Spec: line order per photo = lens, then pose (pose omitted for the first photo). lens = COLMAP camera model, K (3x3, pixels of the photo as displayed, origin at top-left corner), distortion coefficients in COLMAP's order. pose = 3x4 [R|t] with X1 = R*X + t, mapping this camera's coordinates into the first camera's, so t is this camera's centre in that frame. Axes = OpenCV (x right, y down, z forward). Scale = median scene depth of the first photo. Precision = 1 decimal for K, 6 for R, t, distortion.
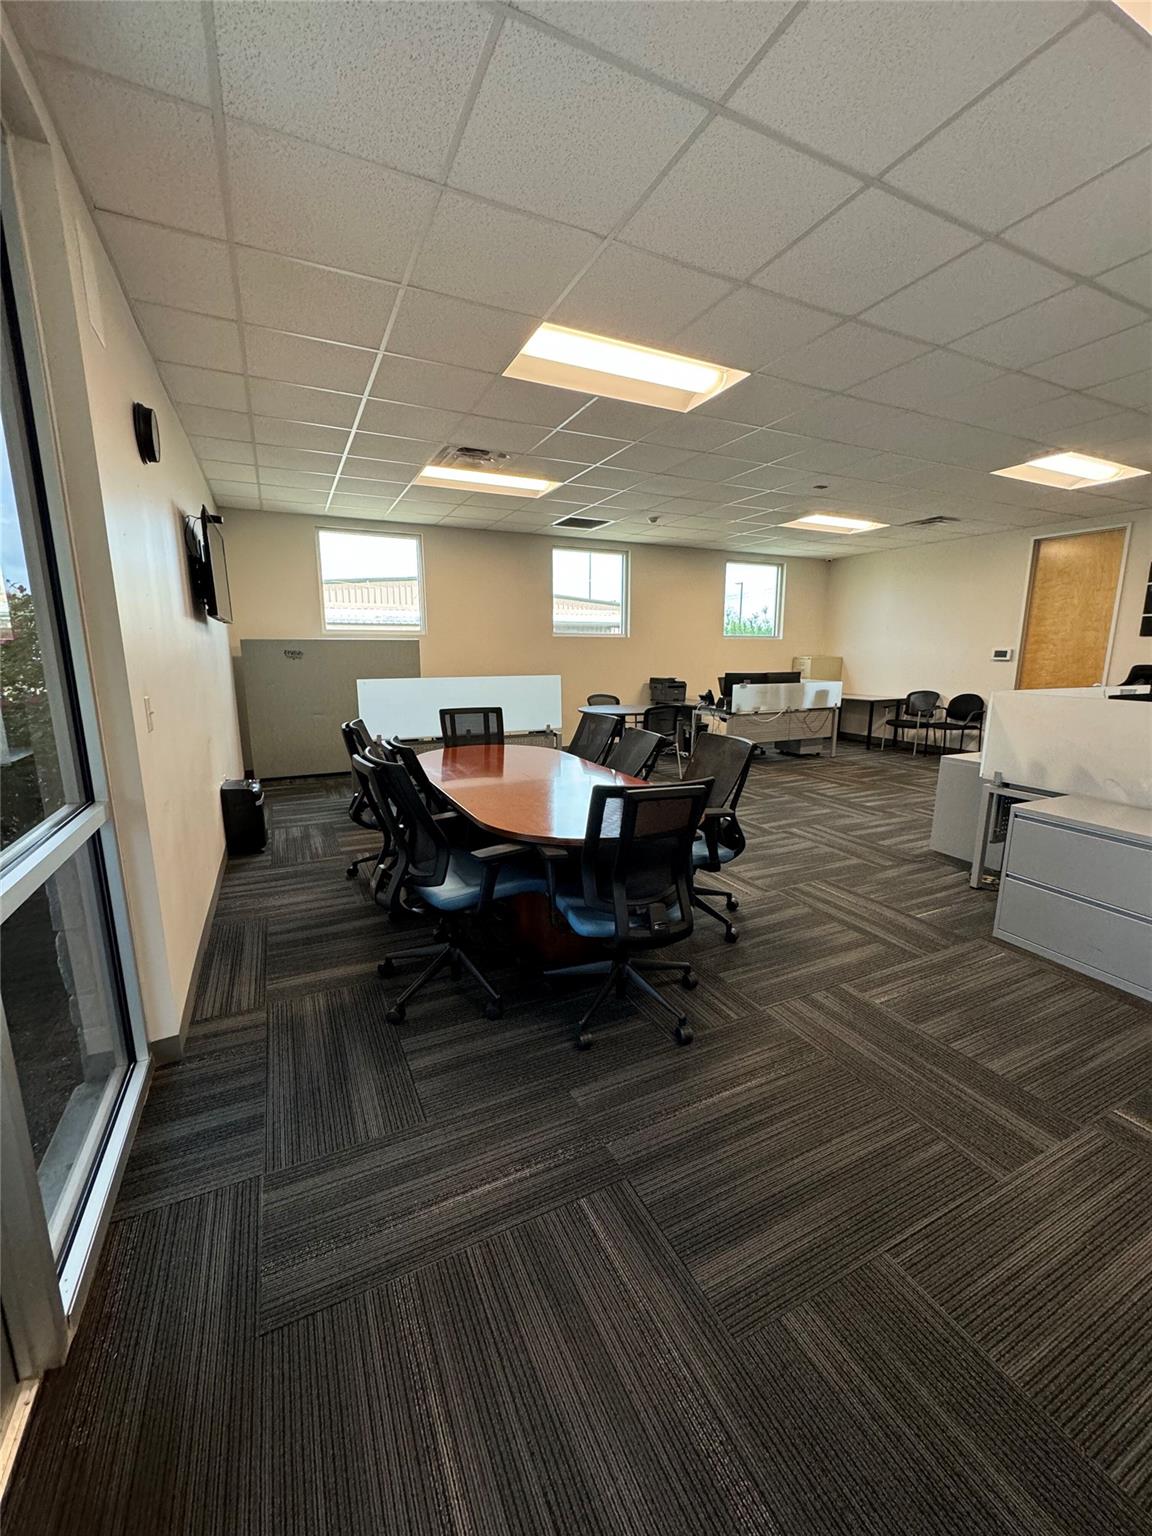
lens RADIAL K [[610.1, 0, 573.3], [0, 610.1, 767.0], [0, 0, 1]] dist [-0.002652, 0.000131]
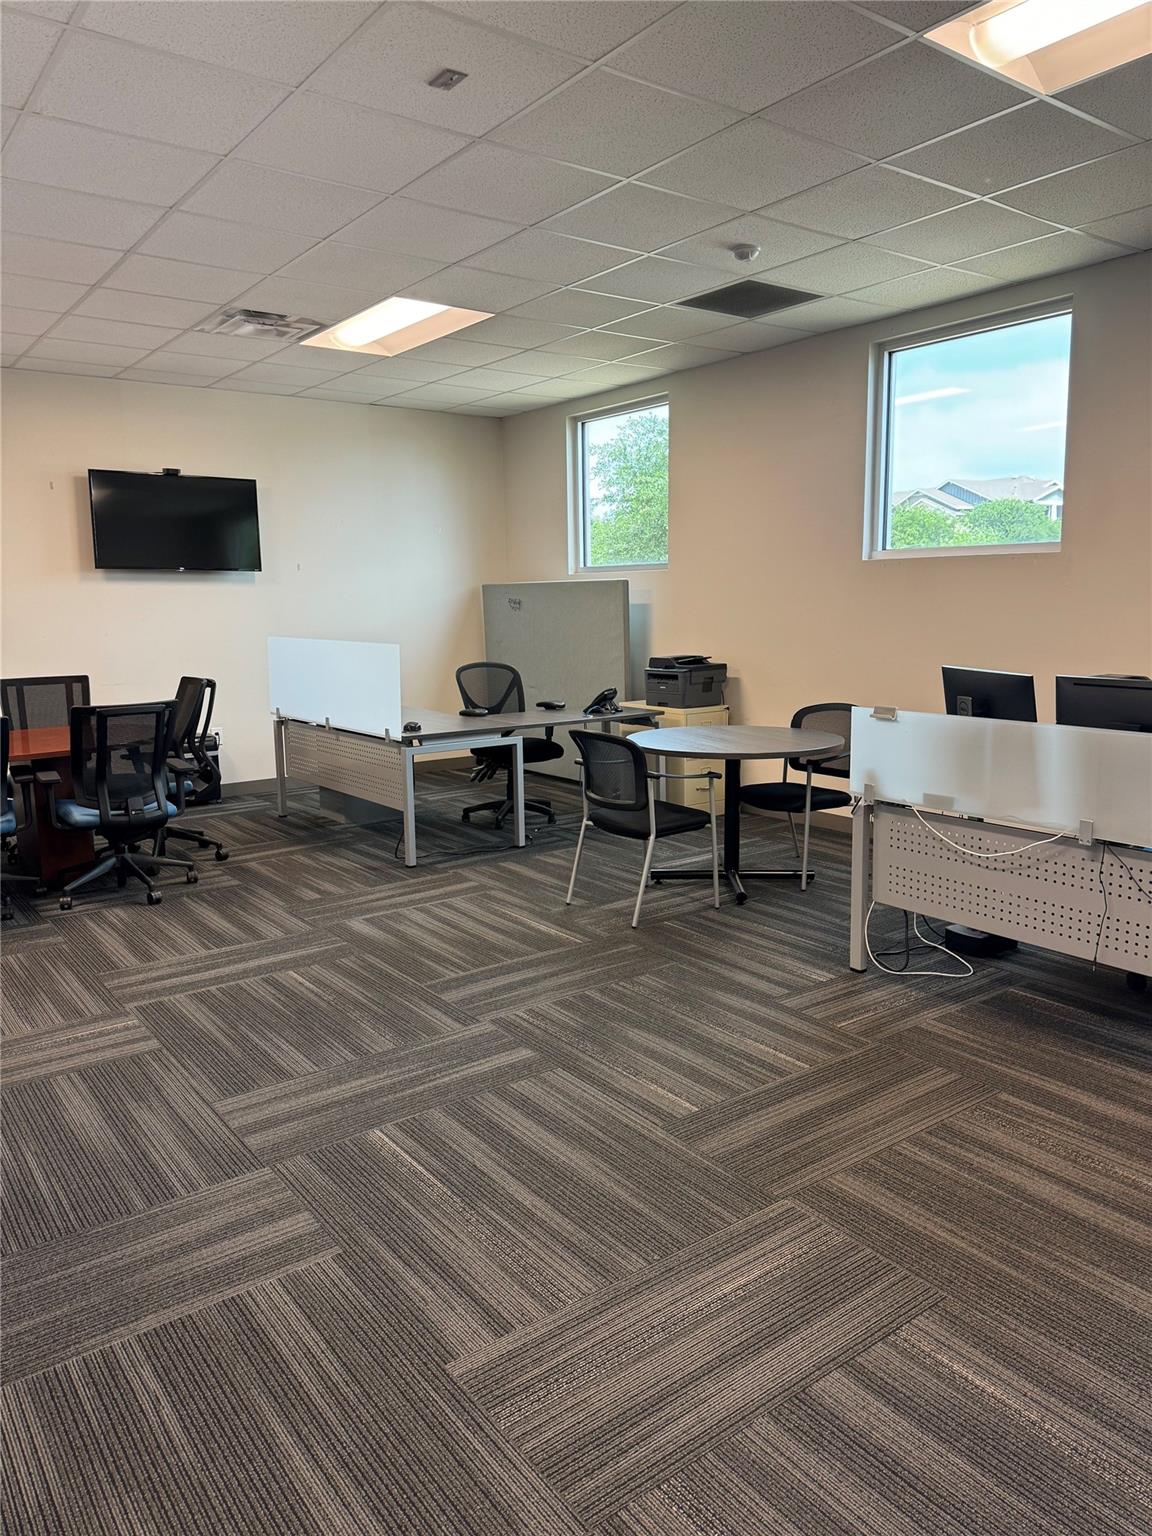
lens RADIAL K [[1073.4, 0, 586.1], [0, 1073.4, 748.3], [0, 0, 1]] dist [0.080625, -0.100551]
pose [[0.196426, 0.133331, -0.971411, 1.174914], [-0.174076, 0.979716, 0.099271, -0.220511], [0.964943, 0.149600, 0.215651, 1.158500]]
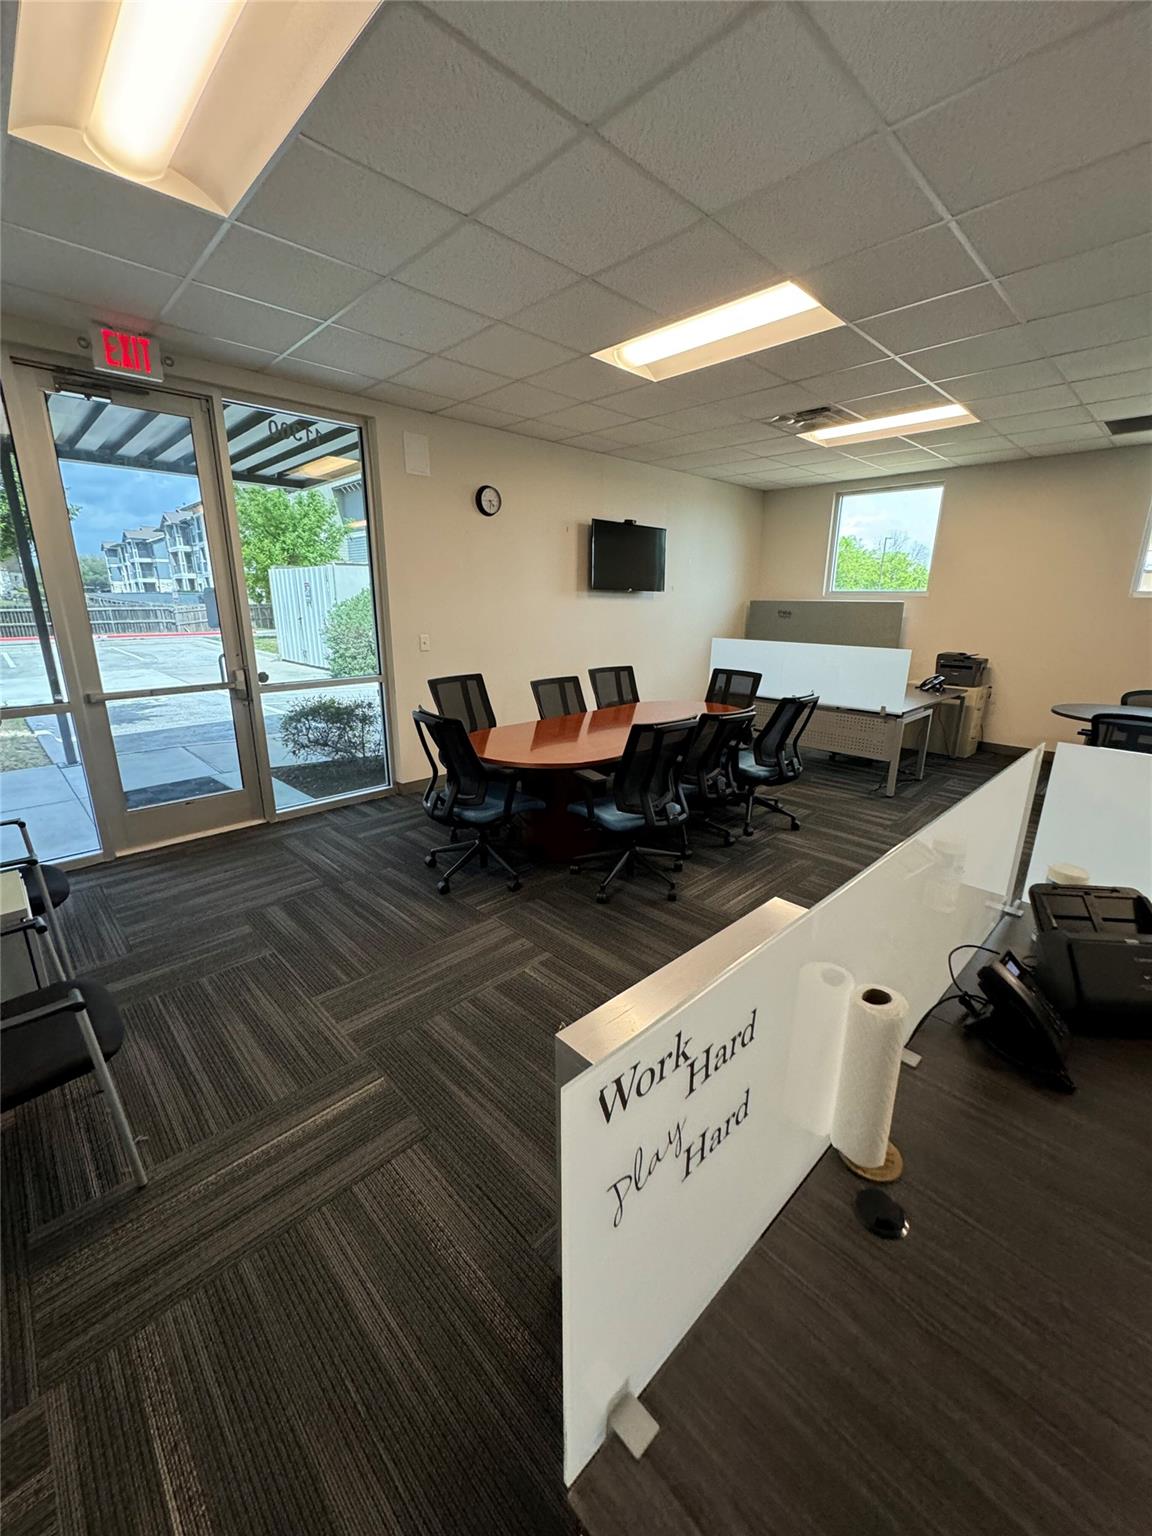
lens RADIAL K [[610.1, 0, 576.9], [0, 610.1, 765.1], [0, 0, 1]] dist [-0.002652, 0.000131]
pose [[0.320132, 0.253230, -0.912902, 0.751031], [-0.188124, 0.961417, 0.200717, -0.097083], [0.928507, 0.107483, 0.355419, 0.360465]]
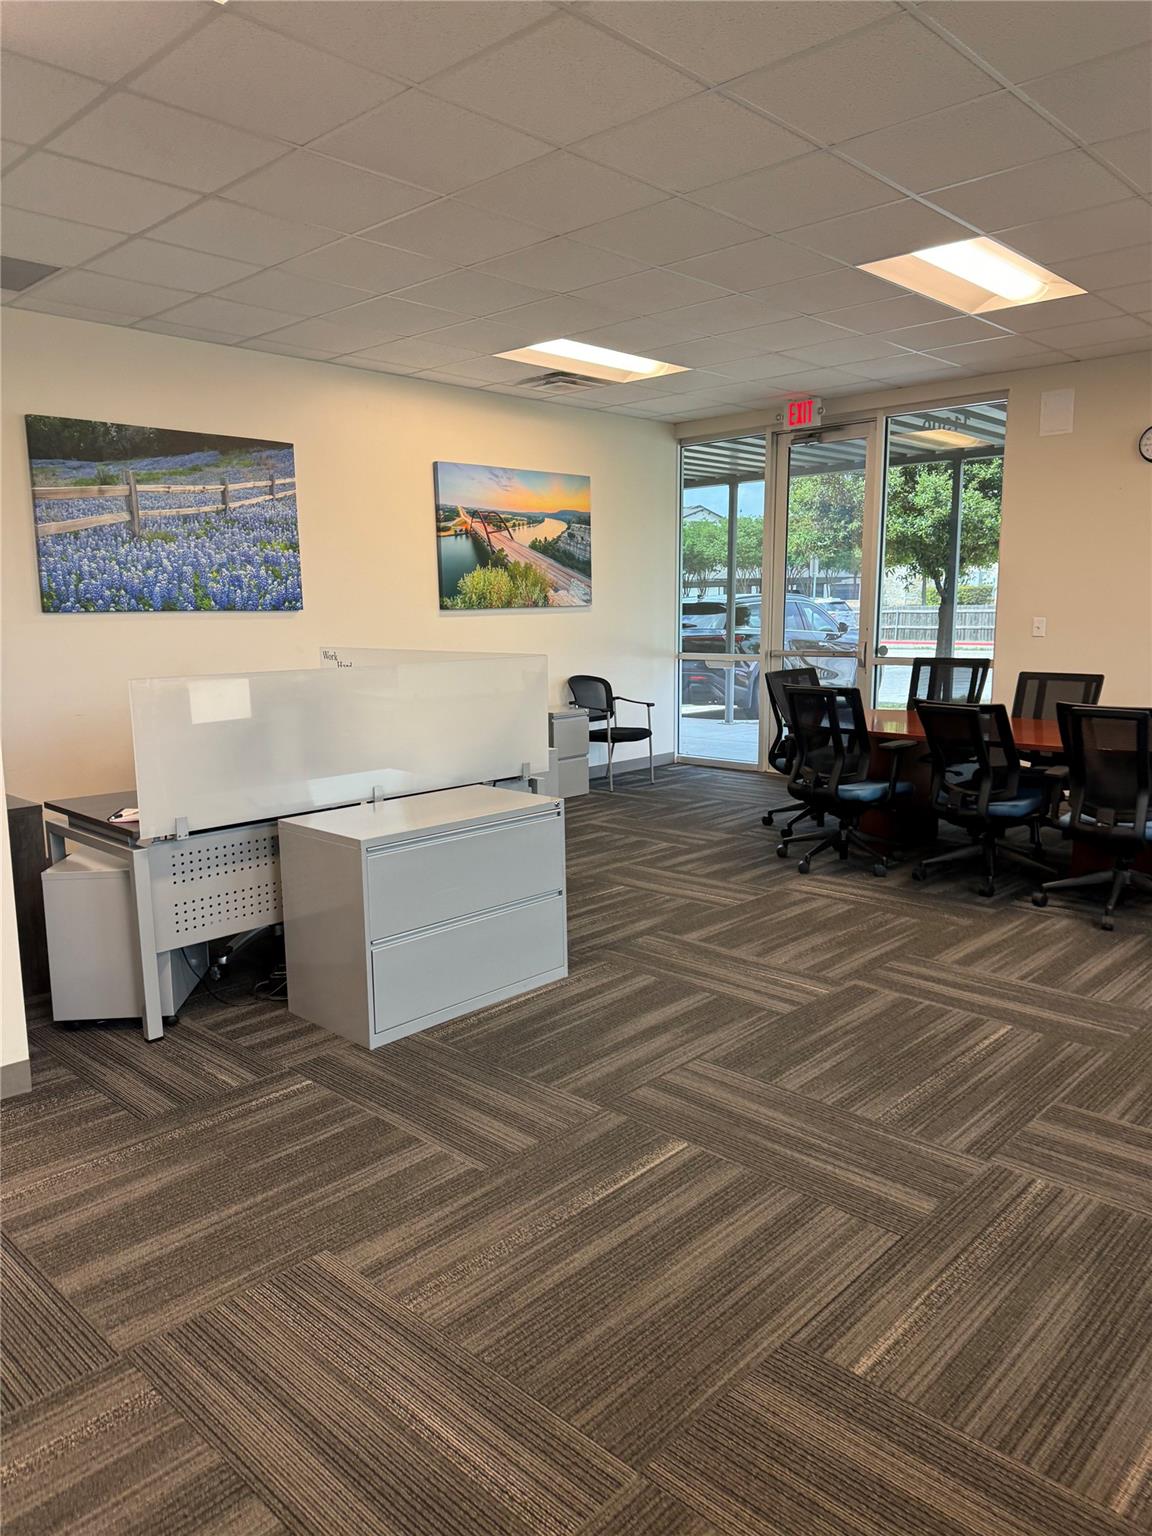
lens RADIAL K [[1073.4, 0, 583.7], [0, 1073.4, 772.2], [0, 0, 1]] dist [0.080625, -0.100551]
pose [[-0.932810, 0.063827, -0.354671, 0.833192], [-0.061476, 0.941579, 0.331134, -0.315634], [0.355086, 0.330689, -0.874390, 1.647040]]
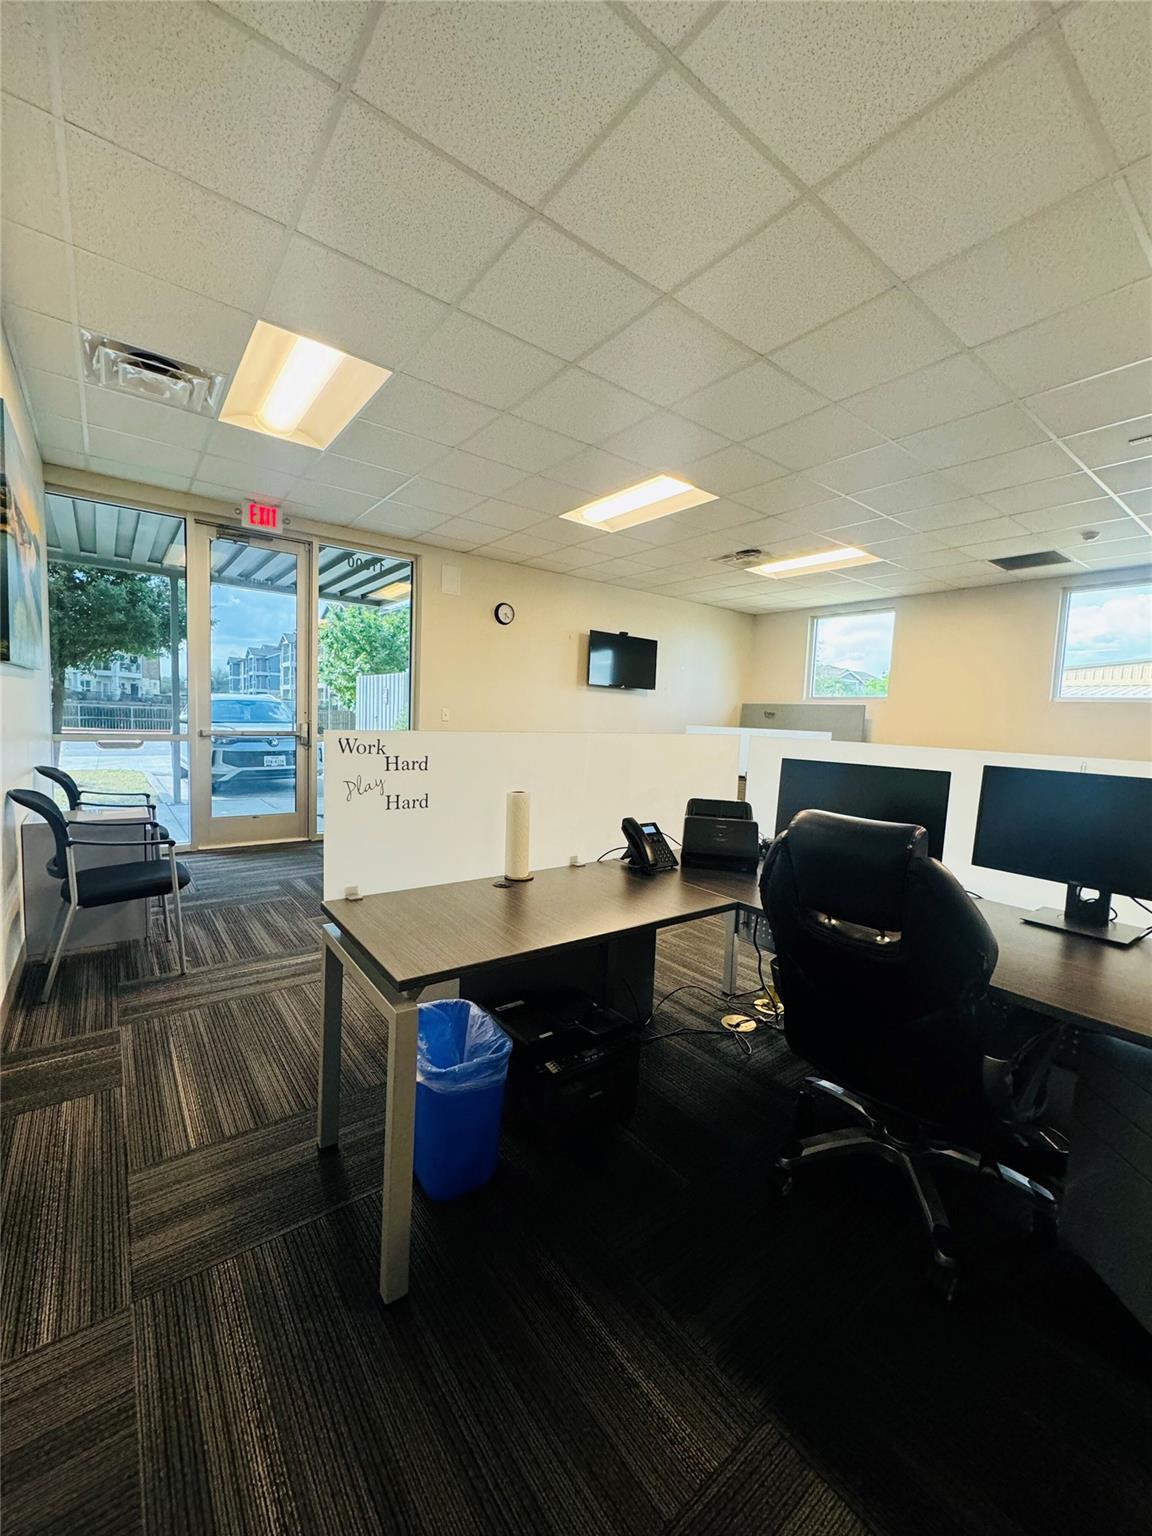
lens RADIAL K [[610.1, 0, 577.3], [0, 610.1, 764.8], [0, 0, 1]] dist [-0.002652, 0.000131]
pose [[0.206894, 0.084185, -0.974735, 1.048554], [-0.226645, 0.973314, 0.035955, -0.047649], [0.951749, 0.213480, 0.220453, 0.468693]]
